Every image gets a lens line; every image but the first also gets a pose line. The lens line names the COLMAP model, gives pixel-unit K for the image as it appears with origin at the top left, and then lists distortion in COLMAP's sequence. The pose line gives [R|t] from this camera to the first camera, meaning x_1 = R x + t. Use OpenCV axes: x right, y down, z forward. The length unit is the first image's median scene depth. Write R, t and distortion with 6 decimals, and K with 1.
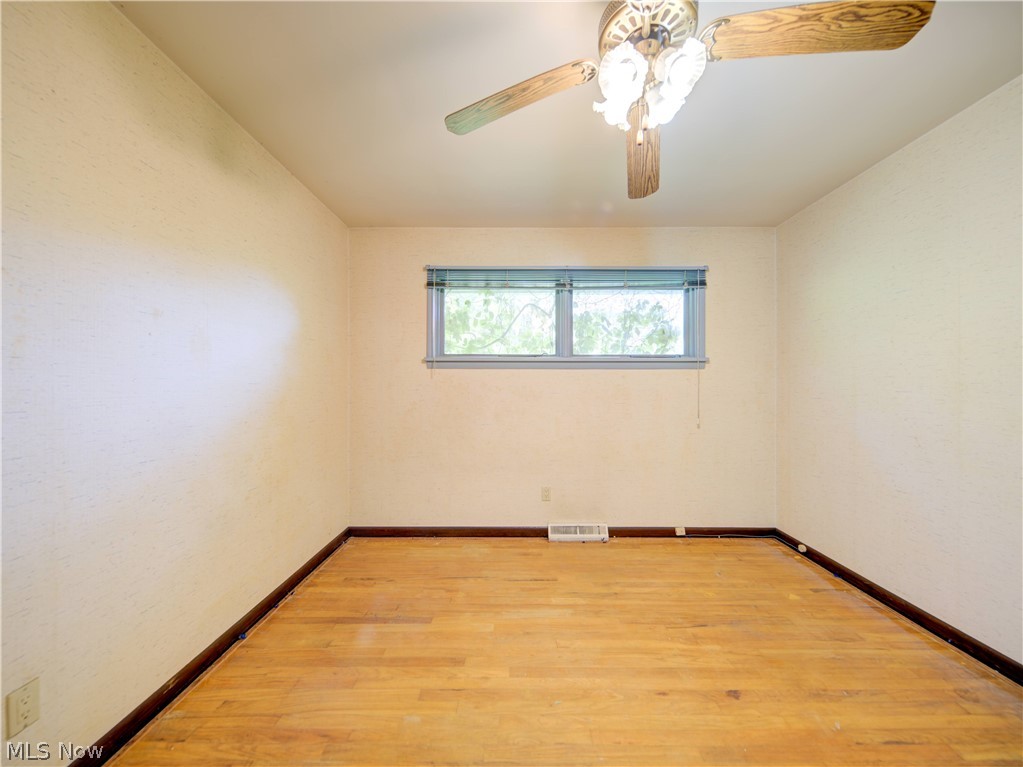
lens RADIAL K [[377.9, 0, 507.8], [0, 377.9, 382.3], [0, 0, 1]] dist [0.002065, -0.002395]
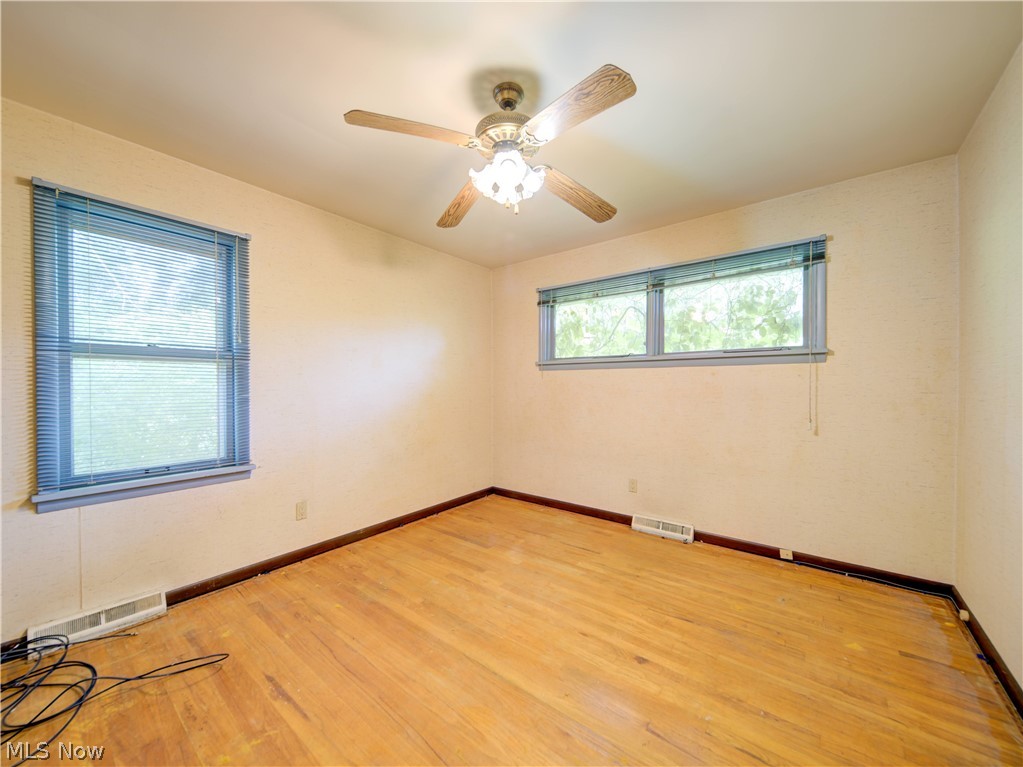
lens RADIAL K [[377.9, 0, 506.9], [0, 377.9, 385.4], [0, 0, 1]] dist [0.002065, -0.002395]
pose [[0.786874, -0.001872, -0.617111, 0.537117], [0.005968, 0.999972, 0.004576, 0.006995], [0.617085, -0.007284, 0.786862, -0.060371]]
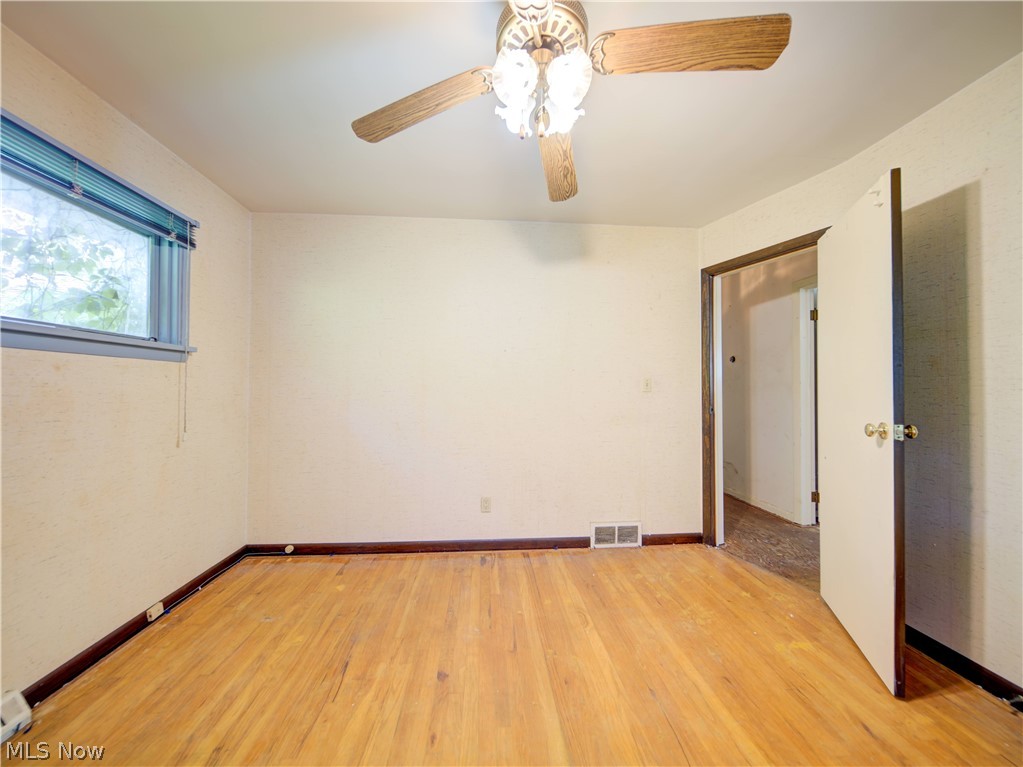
lens RADIAL K [[377.9, 0, 511.2], [0, 377.9, 378.4], [0, 0, 1]] dist [0.002065, -0.002395]
pose [[-0.089802, 0.022423, 0.995707, -0.272551], [-0.007391, 0.999704, -0.023180, 0.007377], [-0.995932, -0.009441, -0.089609, 0.502260]]
